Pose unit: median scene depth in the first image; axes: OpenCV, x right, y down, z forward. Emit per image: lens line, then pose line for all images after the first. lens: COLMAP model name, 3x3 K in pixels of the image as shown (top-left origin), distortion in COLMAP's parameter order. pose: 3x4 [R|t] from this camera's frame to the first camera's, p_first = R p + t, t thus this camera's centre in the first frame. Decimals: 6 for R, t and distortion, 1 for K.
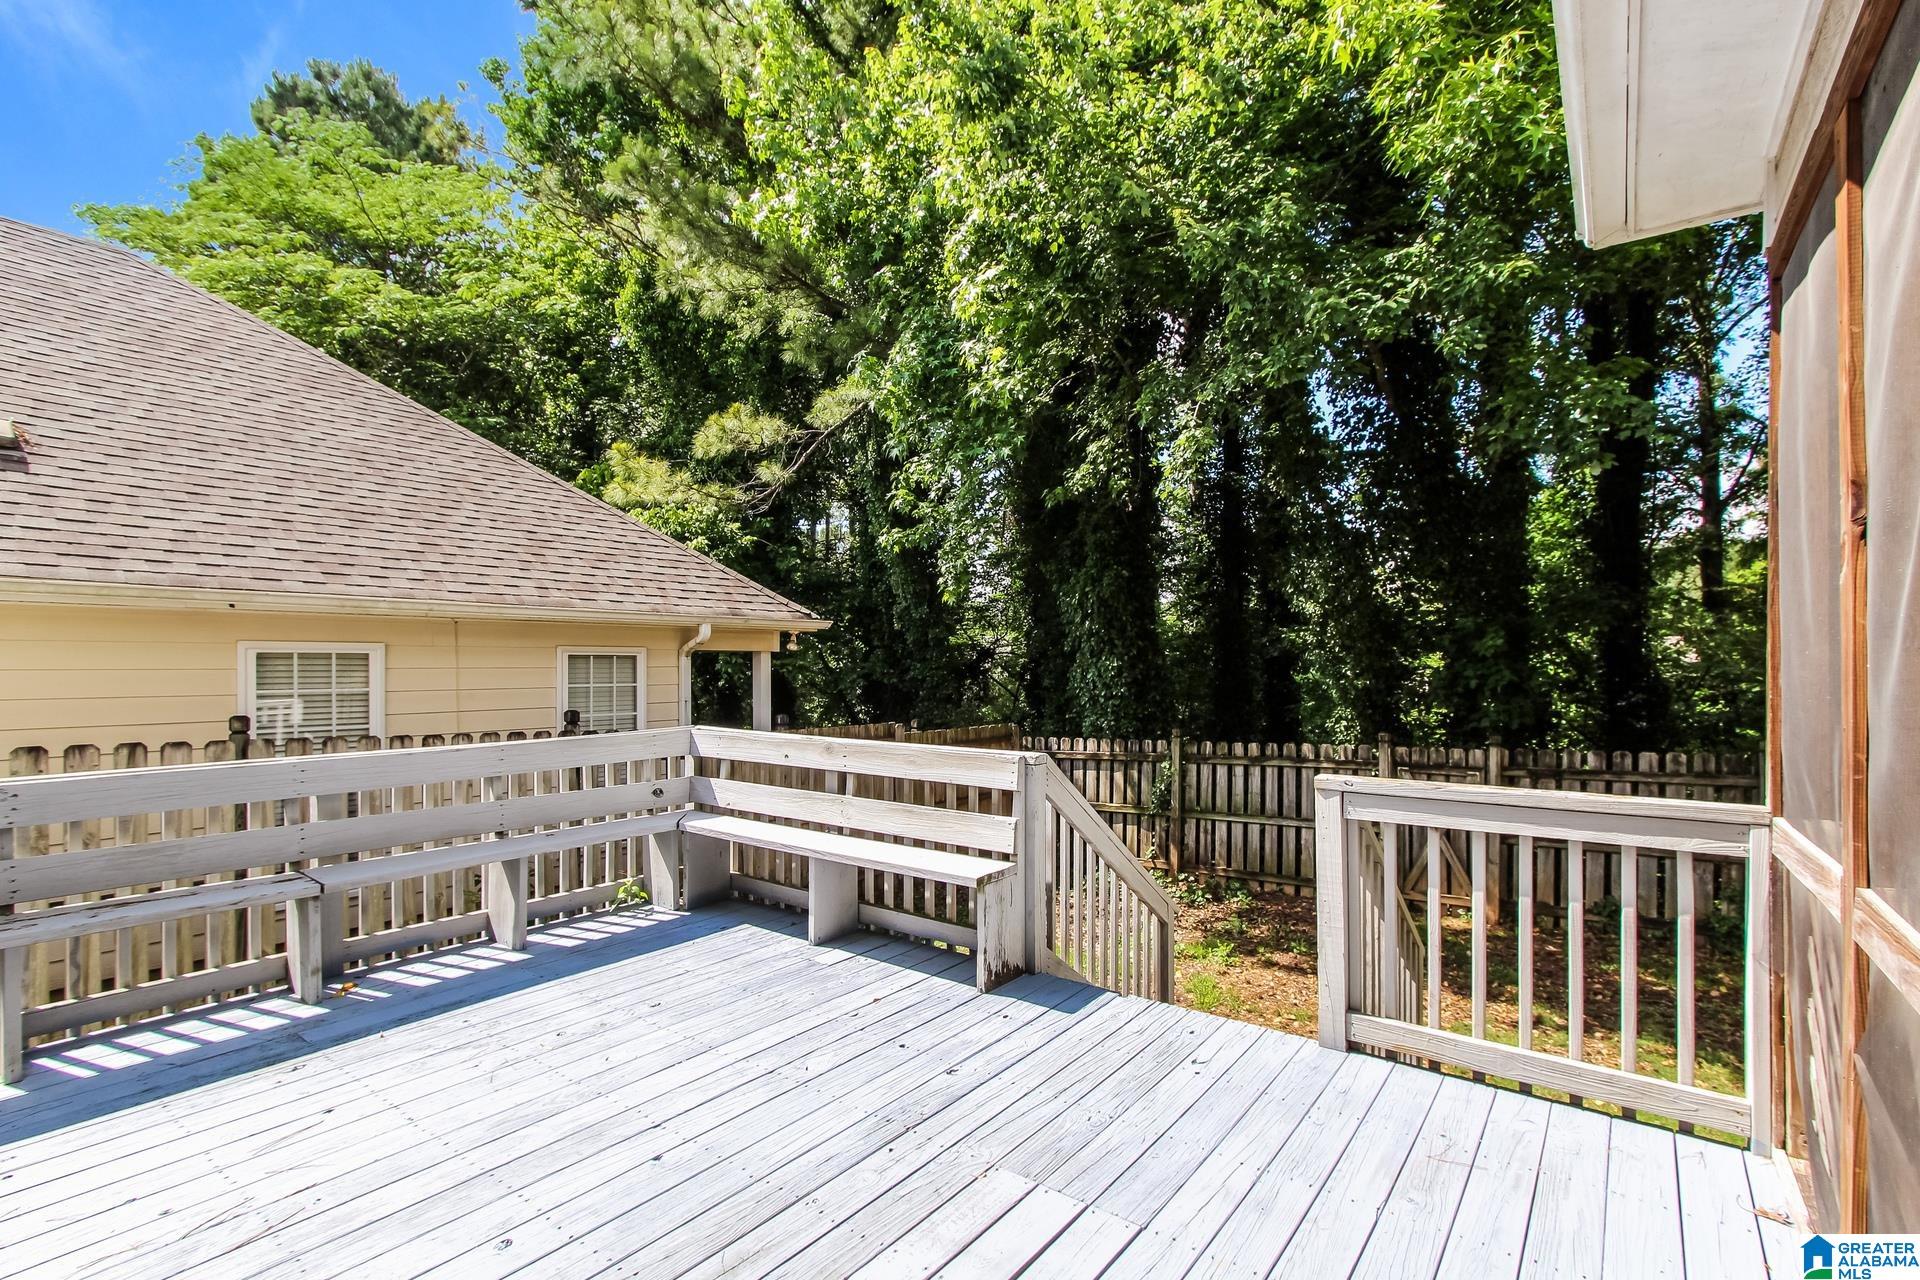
lens RADIAL K [[885.7, 0, 970.8], [0, 885.7, 651.0], [0, 0, 1]] dist [-0.005081, 0.001325]
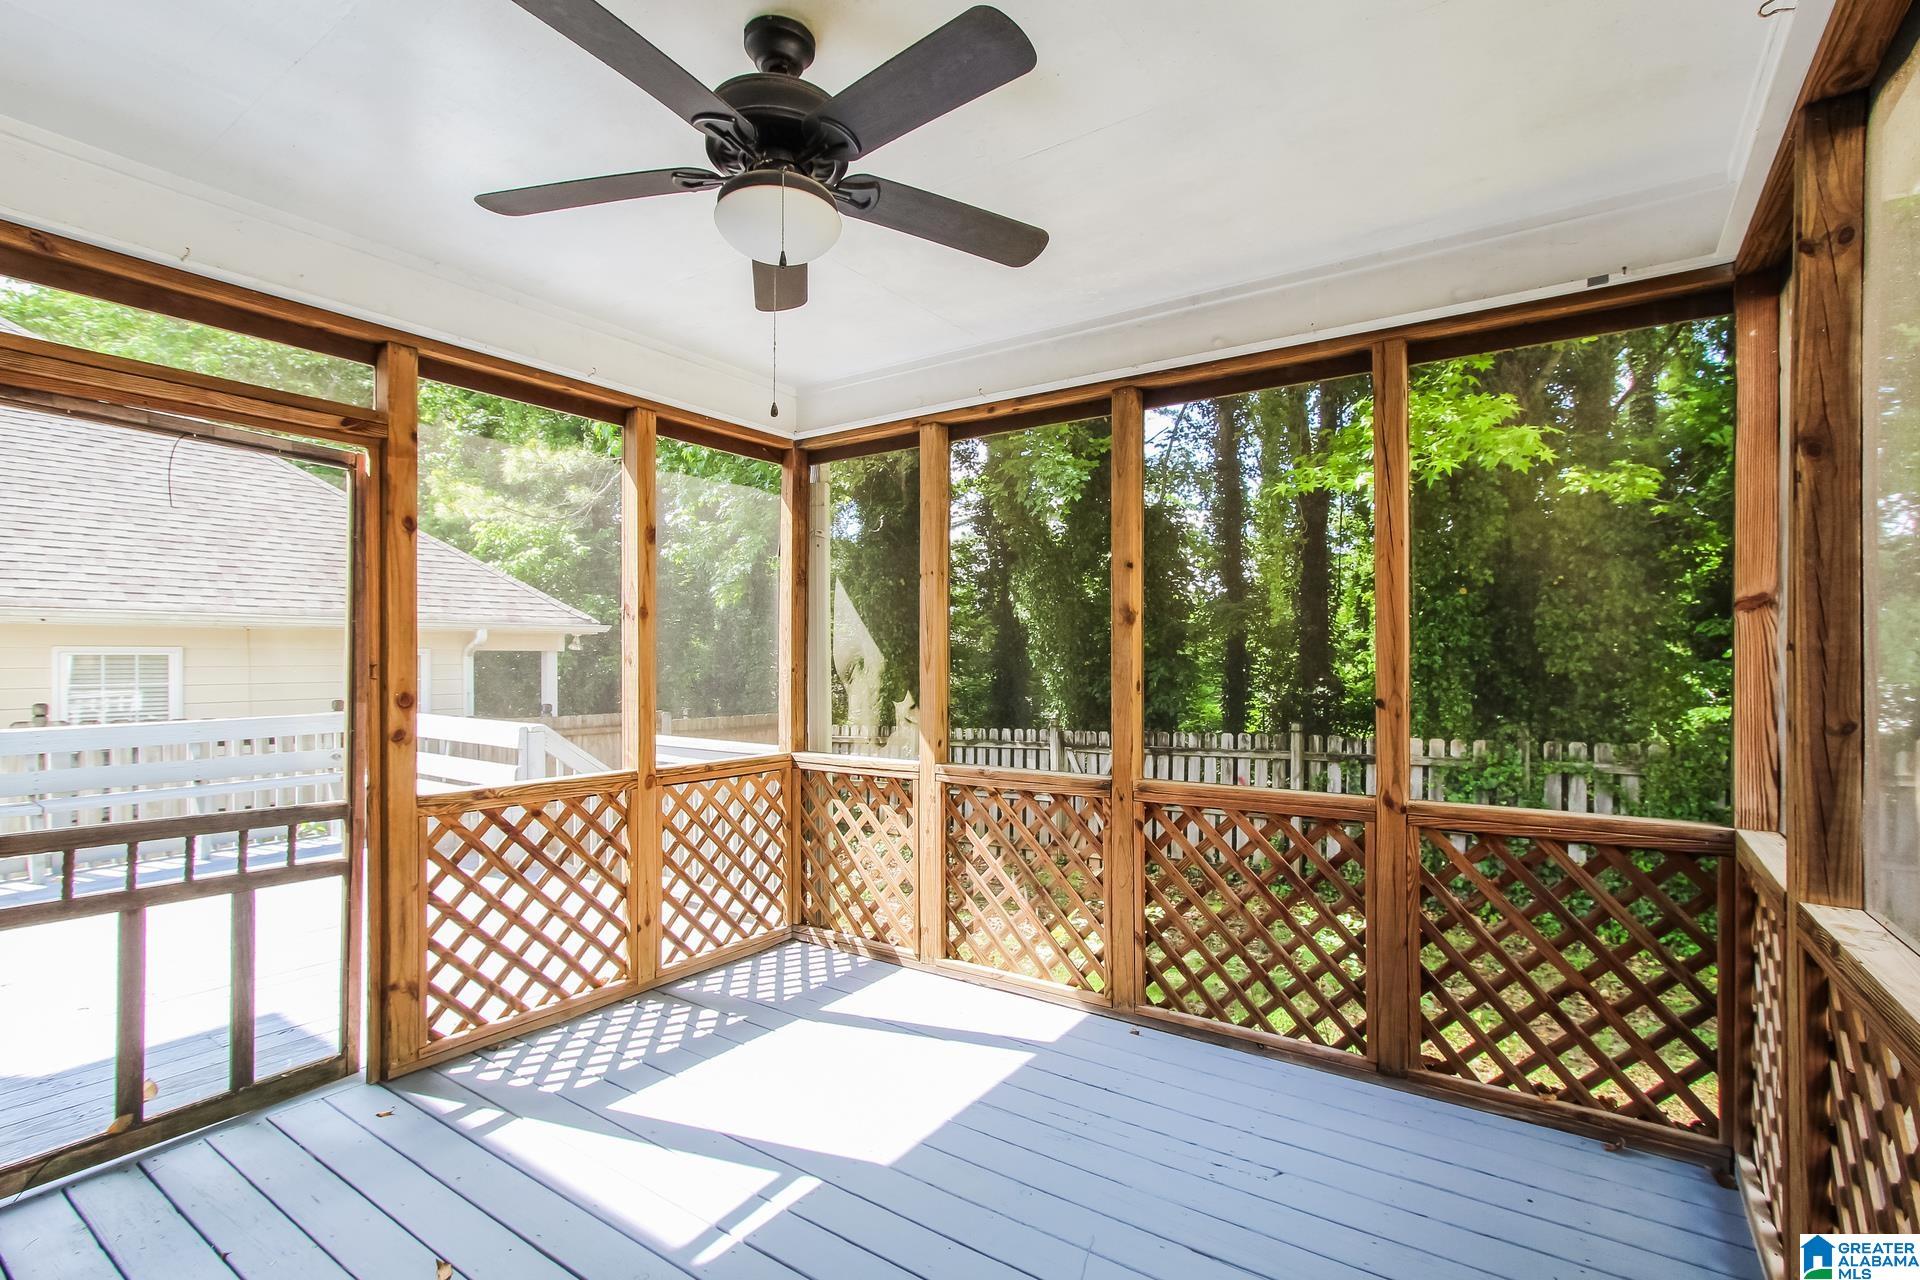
lens RADIAL K [[885.7, 0, 949.6], [0, 885.7, 647.0], [0, 0, 1]] dist [-0.005081, 0.001325]
pose [[0.999459, 0.001214, 0.032881, 0.341167], [-0.001295, 0.999996, 0.002451, -0.011587], [-0.032878, -0.002492, 0.999456, -0.259109]]
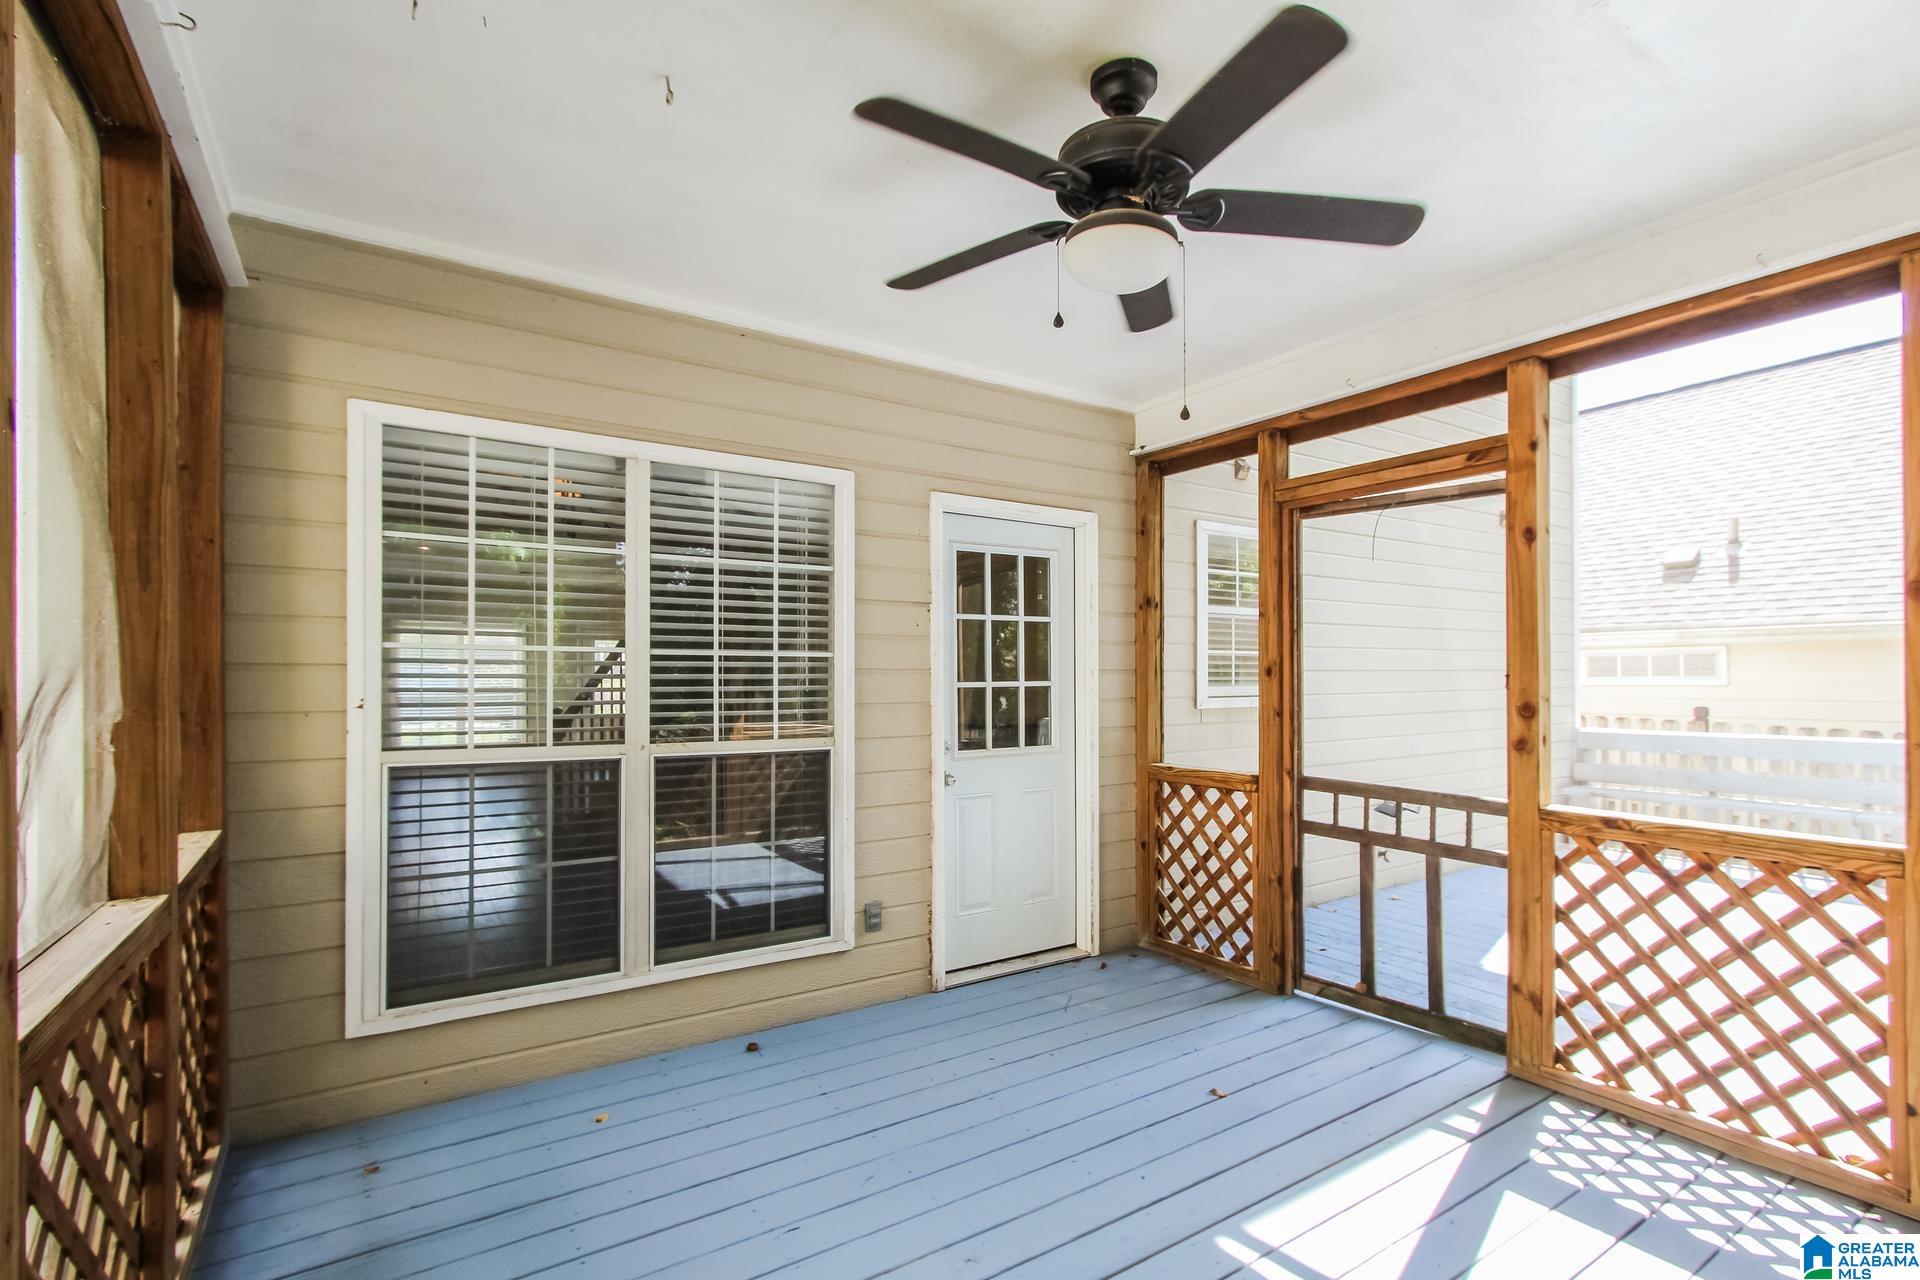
lens RADIAL K [[885.7, 0, 953.3], [0, 885.7, 678.3], [0, 0, 1]] dist [-0.005081, 0.001325]
pose [[-0.343438, -0.001354, -0.939174, 0.837862], [0.010039, 0.999937, -0.005112, 0.009968], [0.939122, -0.011184, -0.343403, 0.373804]]
